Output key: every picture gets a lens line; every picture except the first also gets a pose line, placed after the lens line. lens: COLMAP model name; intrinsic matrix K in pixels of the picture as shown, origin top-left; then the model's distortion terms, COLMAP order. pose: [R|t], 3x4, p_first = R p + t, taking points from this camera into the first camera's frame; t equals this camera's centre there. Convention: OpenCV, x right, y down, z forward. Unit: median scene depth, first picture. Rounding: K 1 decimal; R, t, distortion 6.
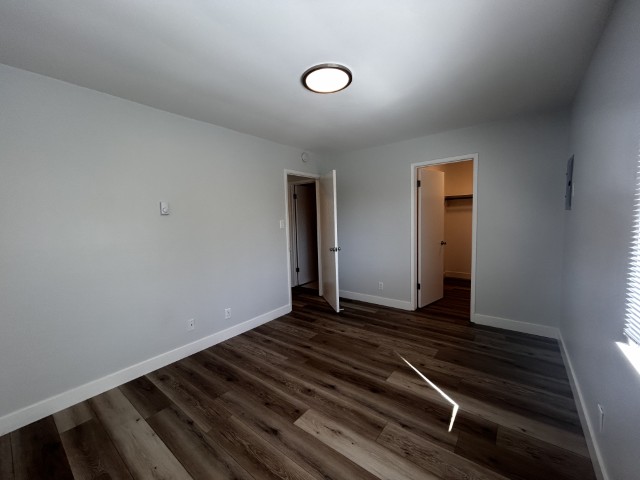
lens RADIAL K [[259.3, 0, 319.3], [0, 259.3, 238.2], [0, 0, 1]] dist [-0.000503, 0.000610]
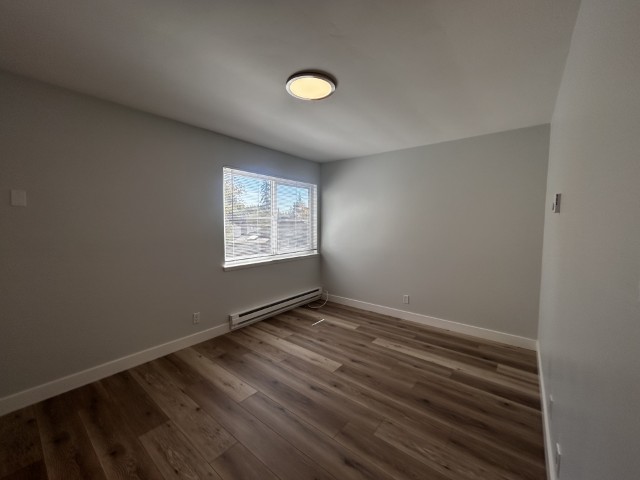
lens RADIAL K [[259.3, 0, 319.3], [0, 259.3, 238.2], [0, 0, 1]] dist [-0.000503, 0.000610]
pose [[-0.999635, 0.024661, 0.011039, -0.000177], [0.025898, 0.991019, 0.131190, -0.161015], [-0.007705, 0.131428, -0.991296, 2.095384]]
